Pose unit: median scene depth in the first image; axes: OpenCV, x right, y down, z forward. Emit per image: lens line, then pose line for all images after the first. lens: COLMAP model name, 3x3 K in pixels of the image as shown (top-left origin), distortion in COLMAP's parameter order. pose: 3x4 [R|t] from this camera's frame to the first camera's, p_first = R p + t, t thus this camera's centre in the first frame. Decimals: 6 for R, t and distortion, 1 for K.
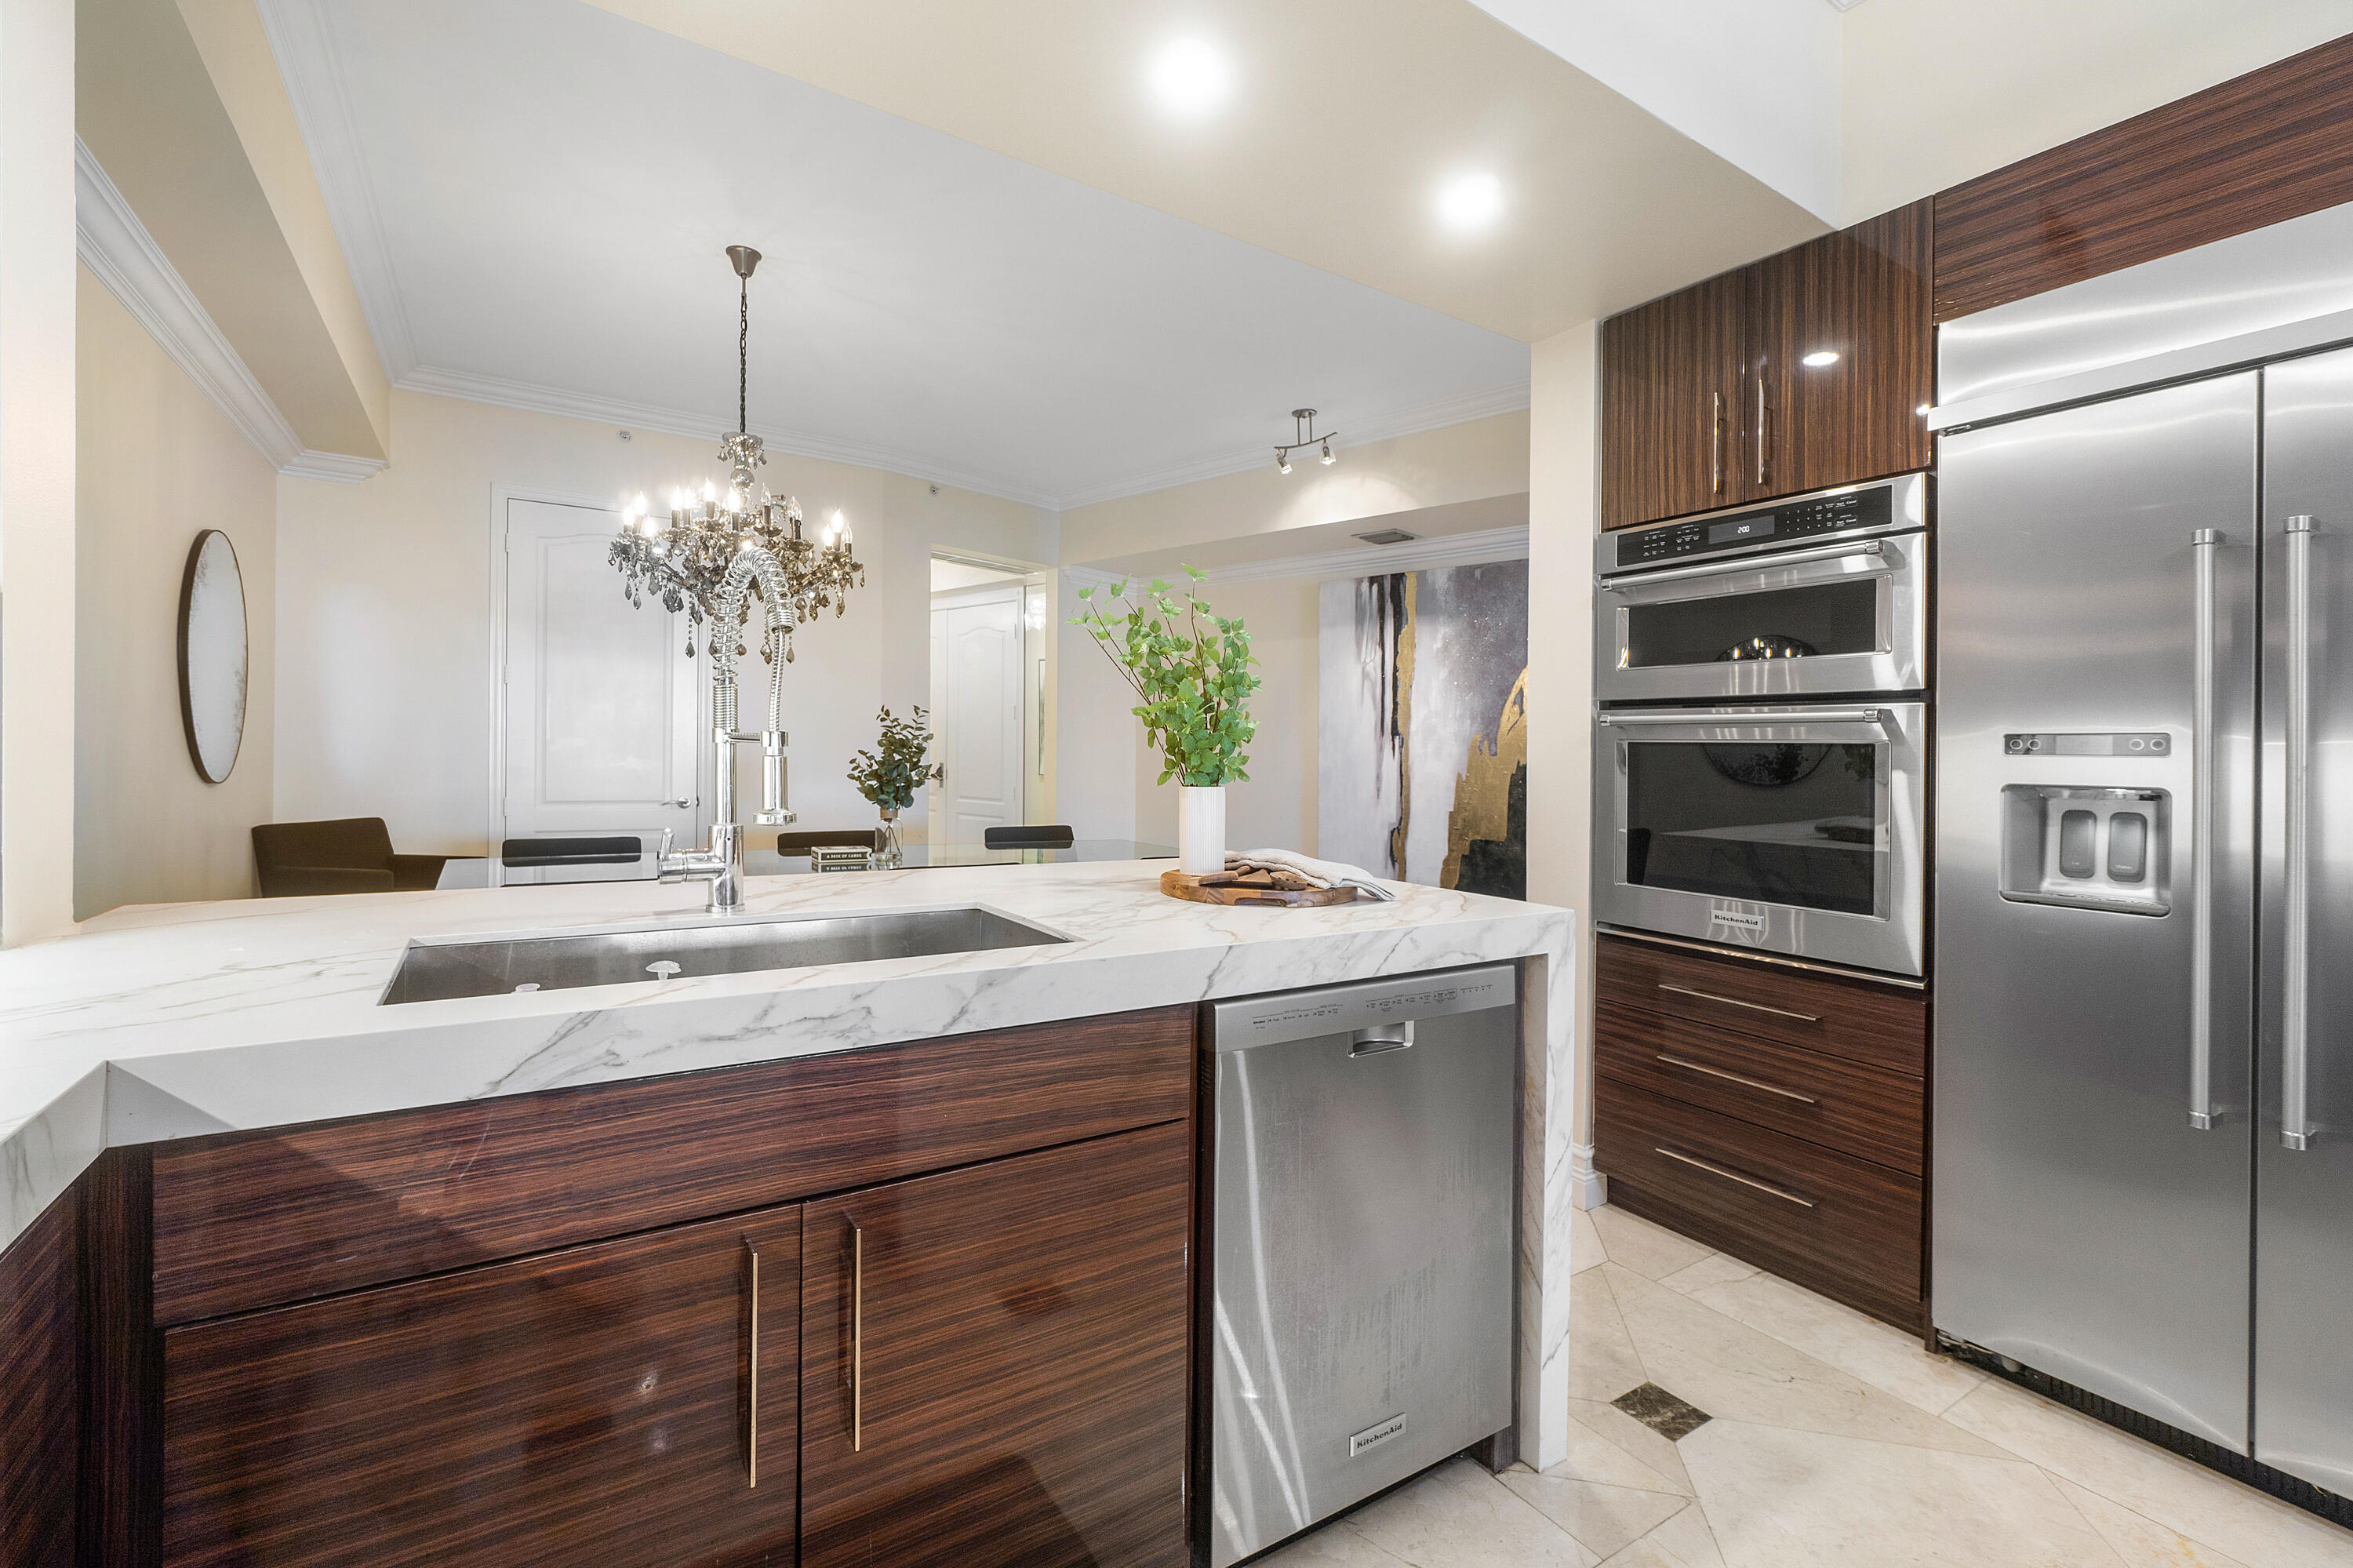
lens RADIAL K [[1029.2, 0, 1171.8], [0, 1029.2, 754.7], [0, 0, 1]] dist [0.001514, 0.000379]
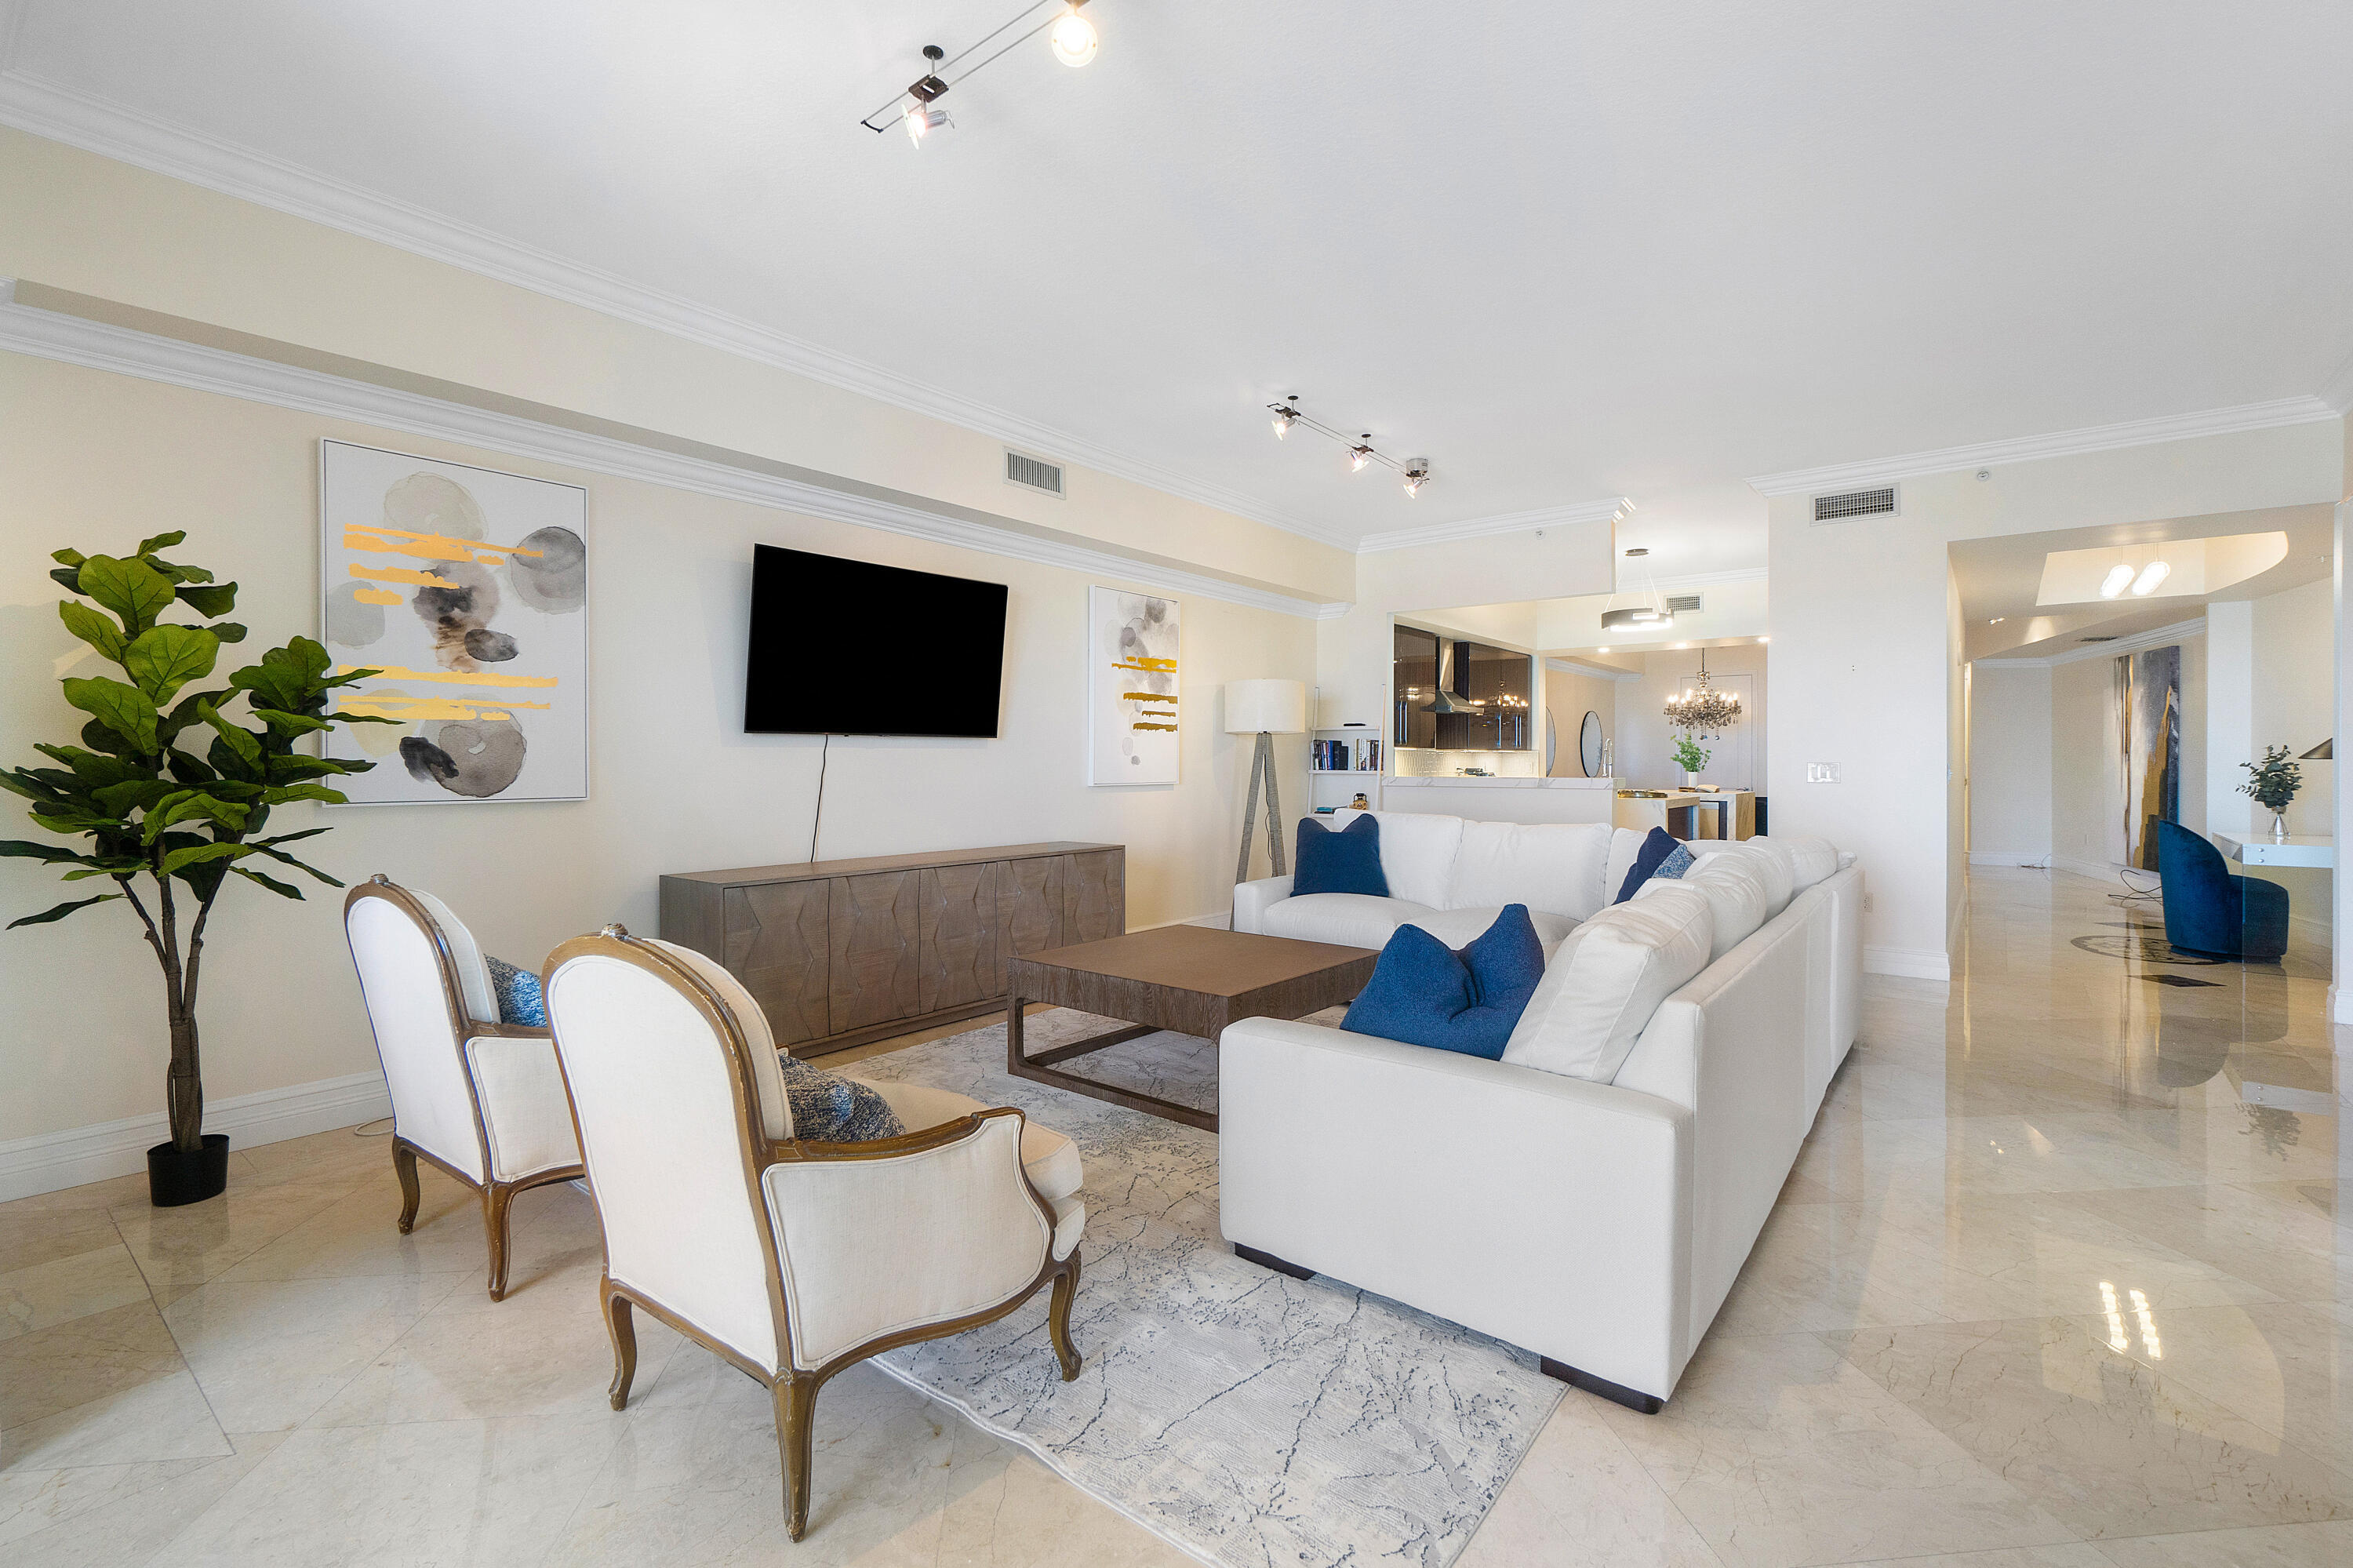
lens RADIAL K [[1029.2, 0, 1171.8], [0, 1029.2, 754.7], [0, 0, 1]] dist [0.001514, 0.000379]
pose [[0.343392, -0.017636, -0.939027, 2.179155], [0.003864, 0.999842, -0.017366, 0.010473], [0.939184, 0.002335, 0.343405, -1.809254]]
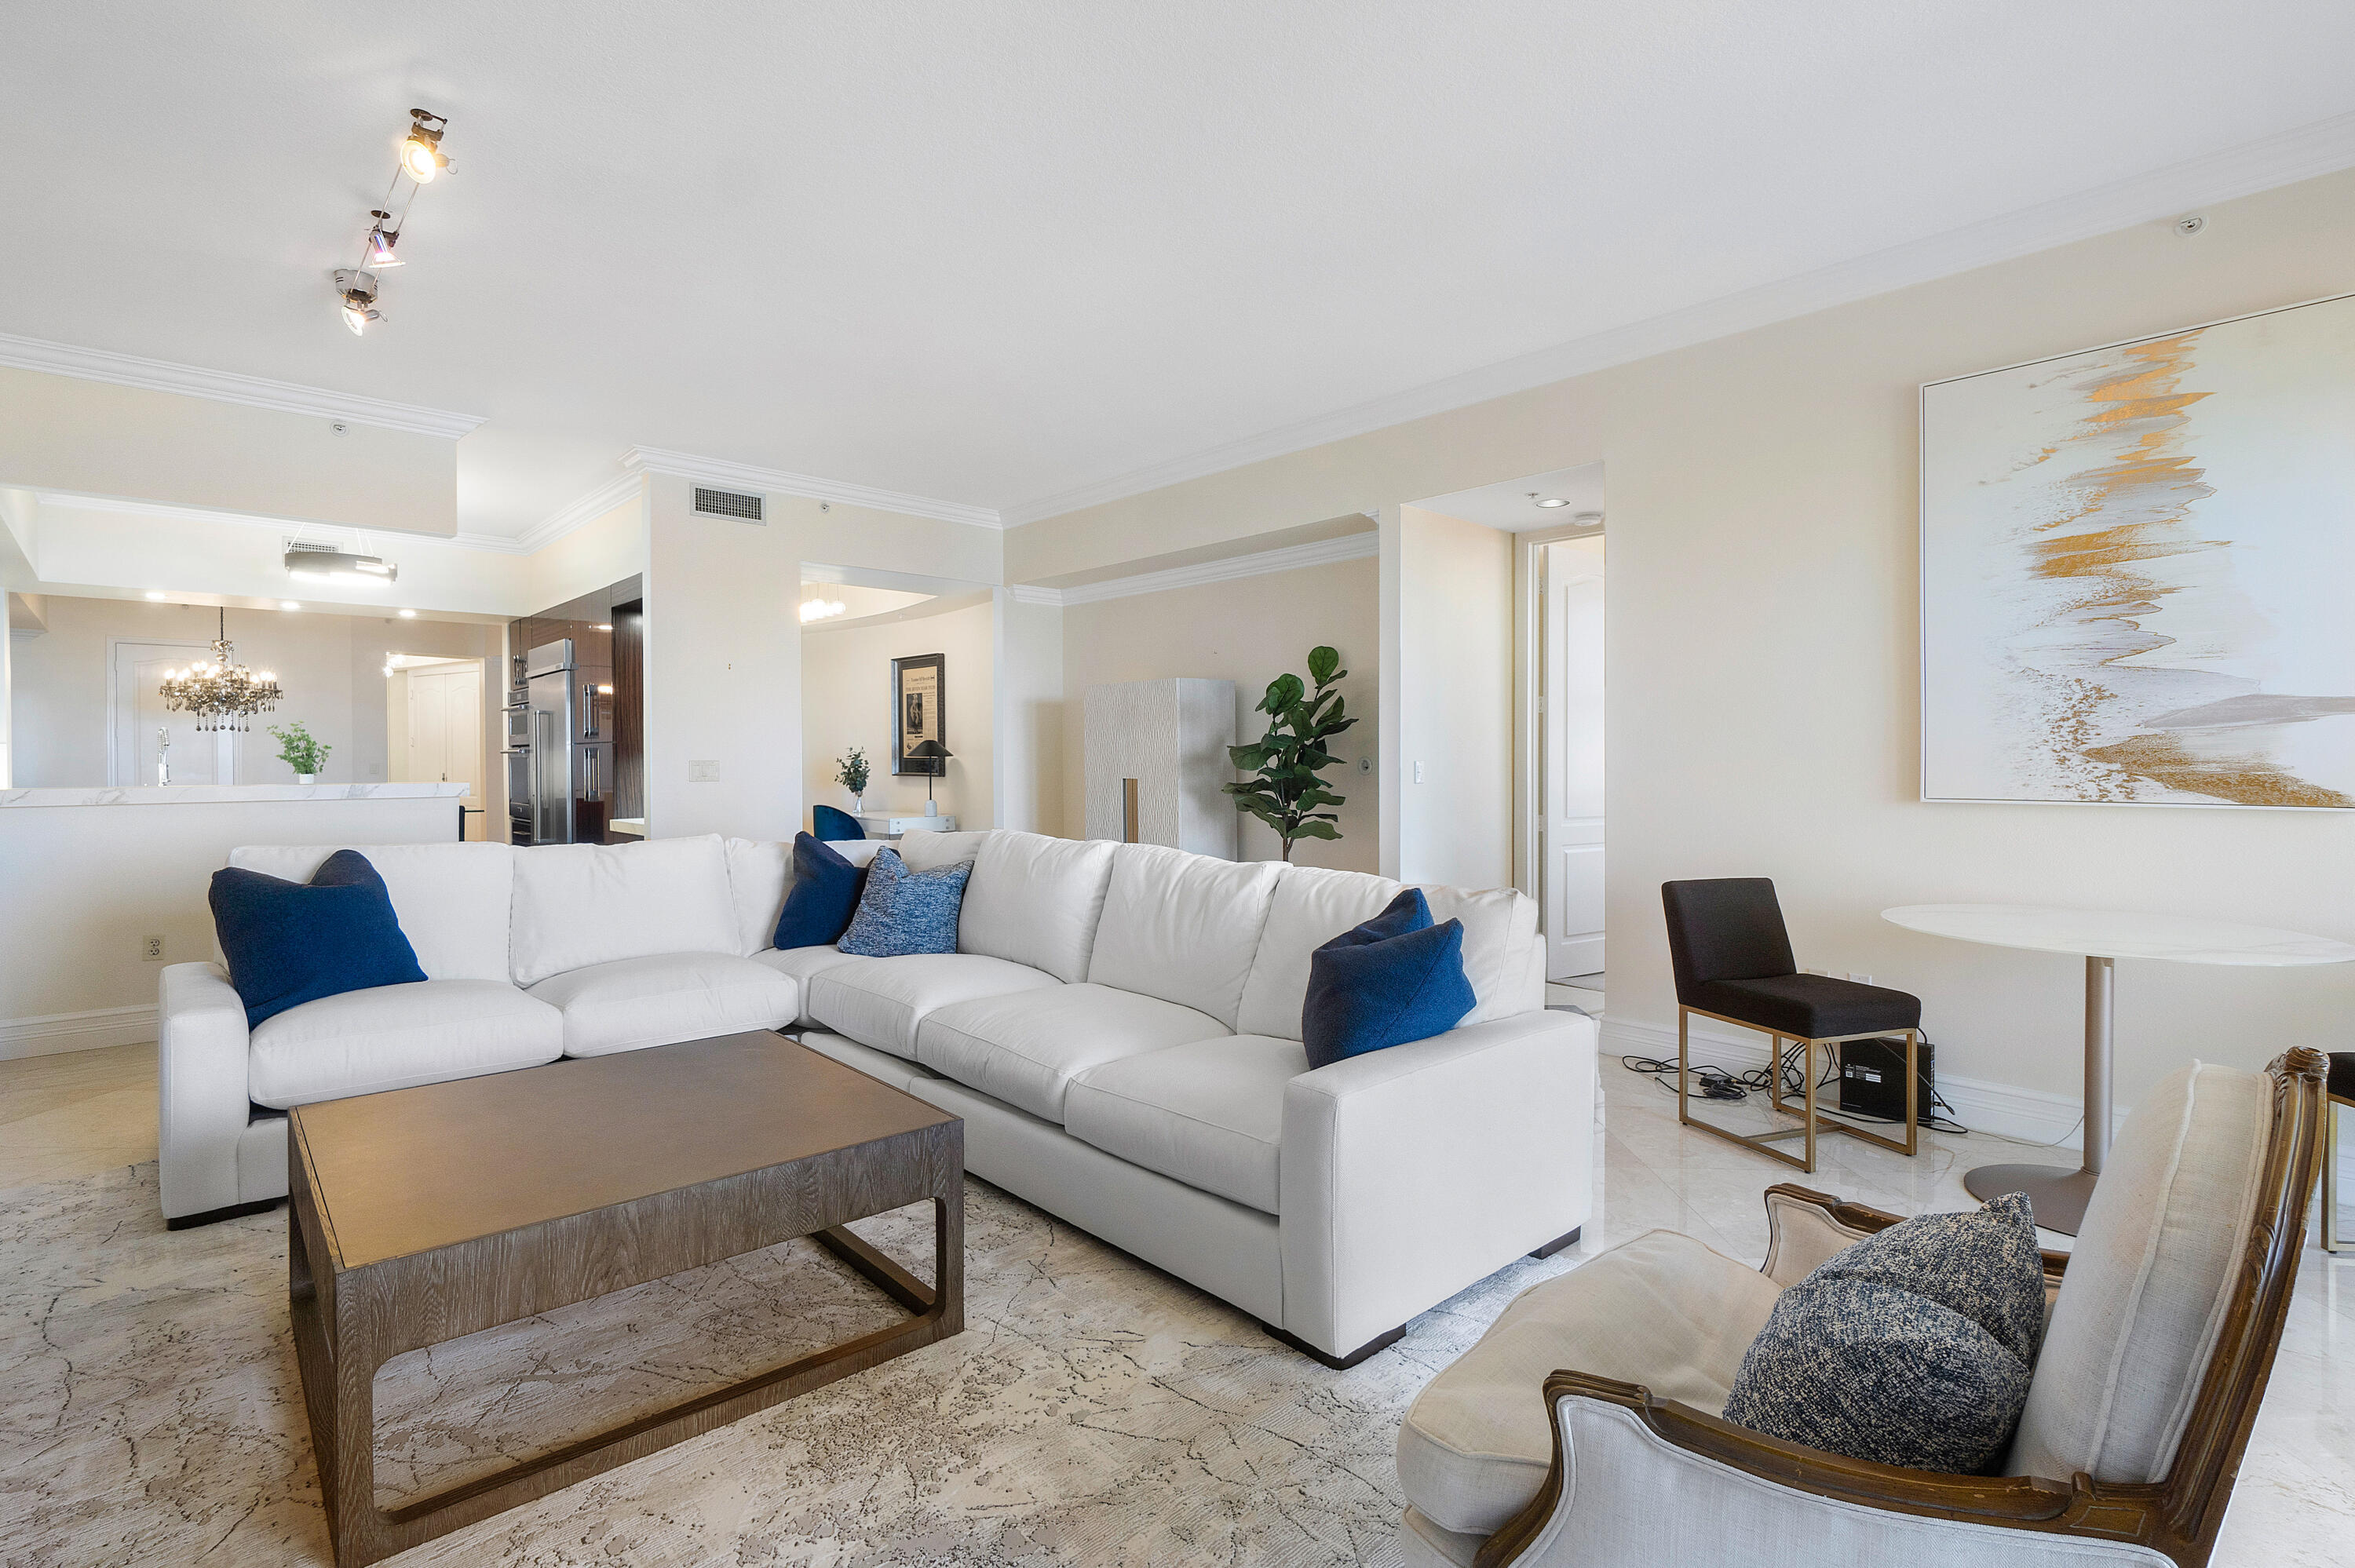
lens RADIAL K [[1101.6, 0, 1169.4], [0, 1101.6, 761.1], [0, 0, 1]] dist [-0.000605, -0.000238]
pose [[0.982950, -0.014455, 0.183303, 1.372992], [0.013670, 0.999891, 0.005545, -0.000854], [-0.183363, -0.002945, 0.983041, -2.088606]]
